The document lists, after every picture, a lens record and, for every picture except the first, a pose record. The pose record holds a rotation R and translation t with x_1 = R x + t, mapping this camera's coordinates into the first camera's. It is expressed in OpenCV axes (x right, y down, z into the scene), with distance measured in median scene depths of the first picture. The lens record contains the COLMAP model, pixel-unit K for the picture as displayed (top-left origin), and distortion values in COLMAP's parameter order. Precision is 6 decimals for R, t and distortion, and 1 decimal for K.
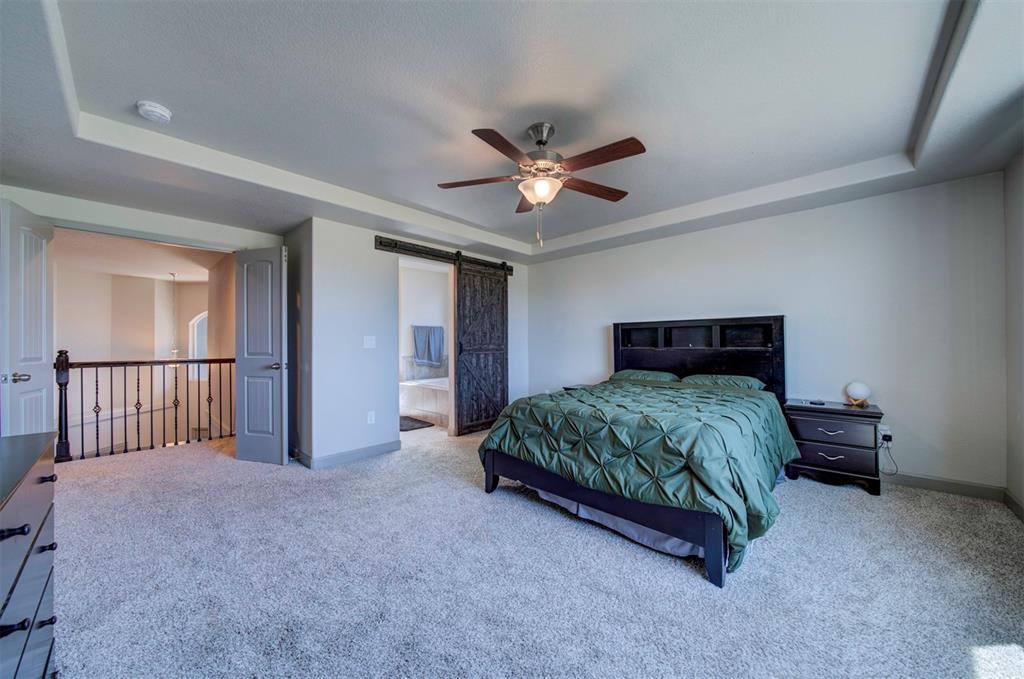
lens RADIAL K [[378.2, 0, 511.1], [0, 378.2, 343.0], [0, 0, 1]] dist [-0.000901, -0.000039]
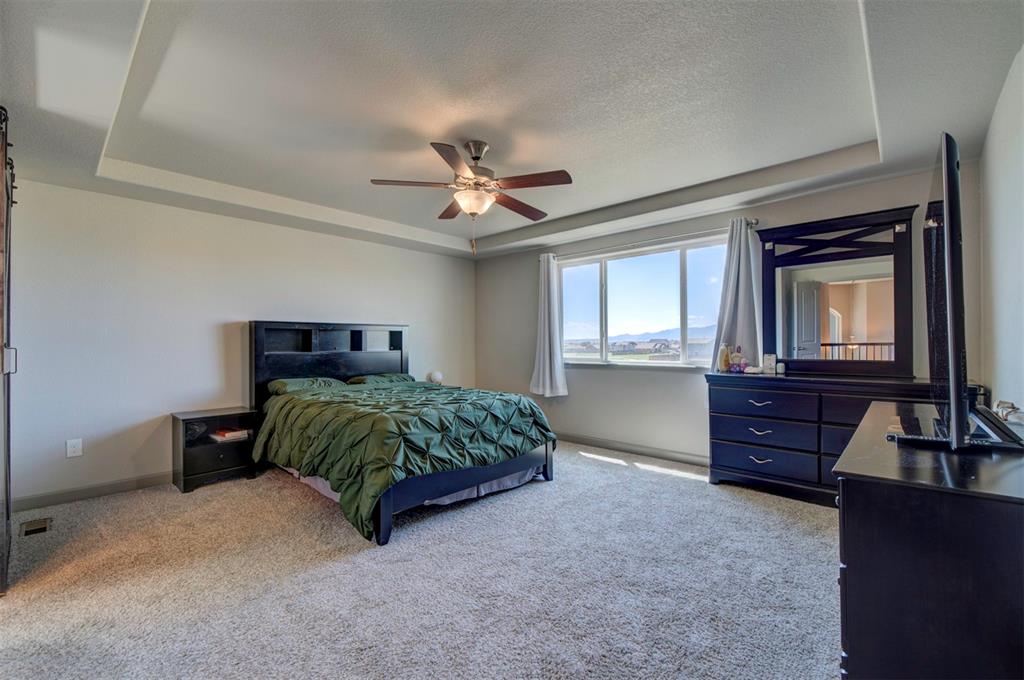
lens RADIAL K [[446.0, 0, 512.0], [0, 446.0, 340.0], [0, 0, 1]] dist [0.001691, 0.000078]
pose [[-0.043215, 0.008919, 0.999026, -1.164199], [0.005441, 0.999947, -0.008692, -0.007074], [-0.999051, 0.005060, -0.043262, 0.936261]]
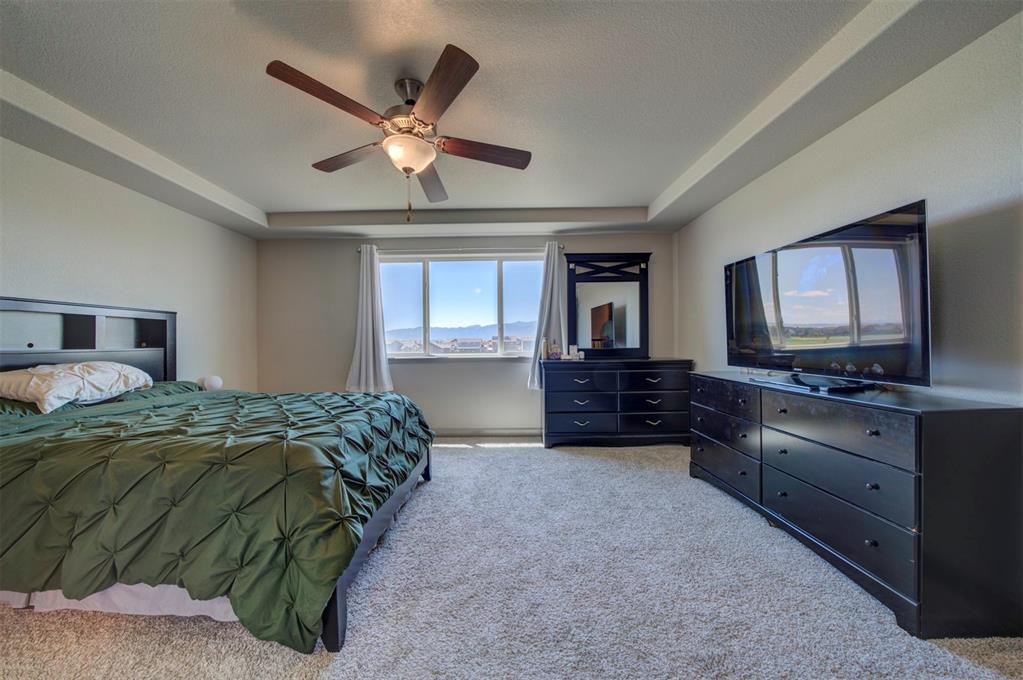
lens RADIAL K [[357.7, 0, 517.4], [0, 357.7, 342.9], [0, 0, 1]] dist [-0.026218, 0.004380]
pose [[-0.711664, 0.006132, 0.702493, -0.649978], [0.011352, 0.999932, 0.002772, 0.014723], [-0.702429, 0.009948, -0.711685, 1.376458]]
